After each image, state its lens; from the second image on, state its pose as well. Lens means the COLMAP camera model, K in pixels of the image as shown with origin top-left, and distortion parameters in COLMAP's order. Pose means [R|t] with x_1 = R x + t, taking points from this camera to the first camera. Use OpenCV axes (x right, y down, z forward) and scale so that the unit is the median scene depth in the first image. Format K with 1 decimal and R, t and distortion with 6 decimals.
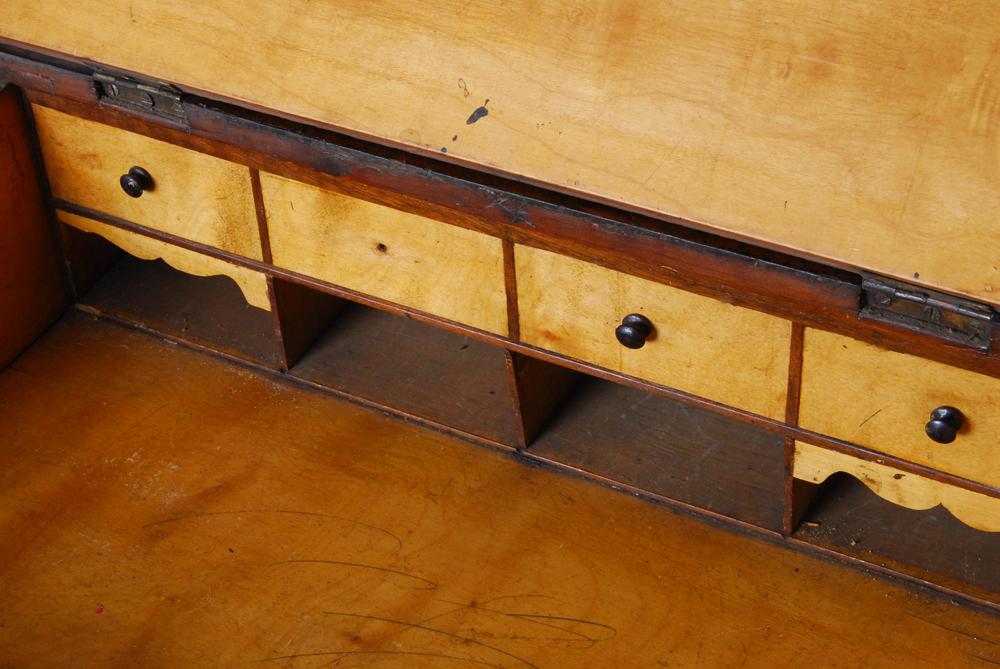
lens RADIAL K [[1977.6, 0, 500.0], [0, 1977.6, 334.5], [0, 0, 1]] dist [0.075655, -0.067103]
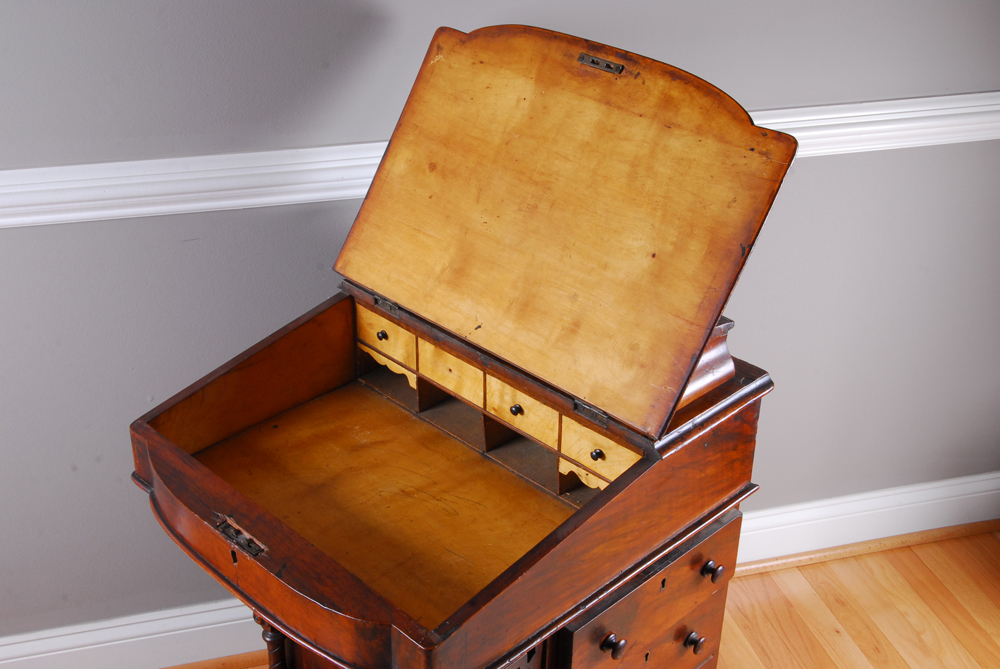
lens RADIAL K [[1288.6, 0, 500.0], [0, 1288.6, 334.5], [0, 0, 1]] dist [0.012349, -0.004900]
pose [[0.955024, 0.198285, -0.220480, 0.423402], [-0.233765, 0.960902, -0.148397, 0.172022], [0.182434, 0.193263, 0.964037, -0.838252]]
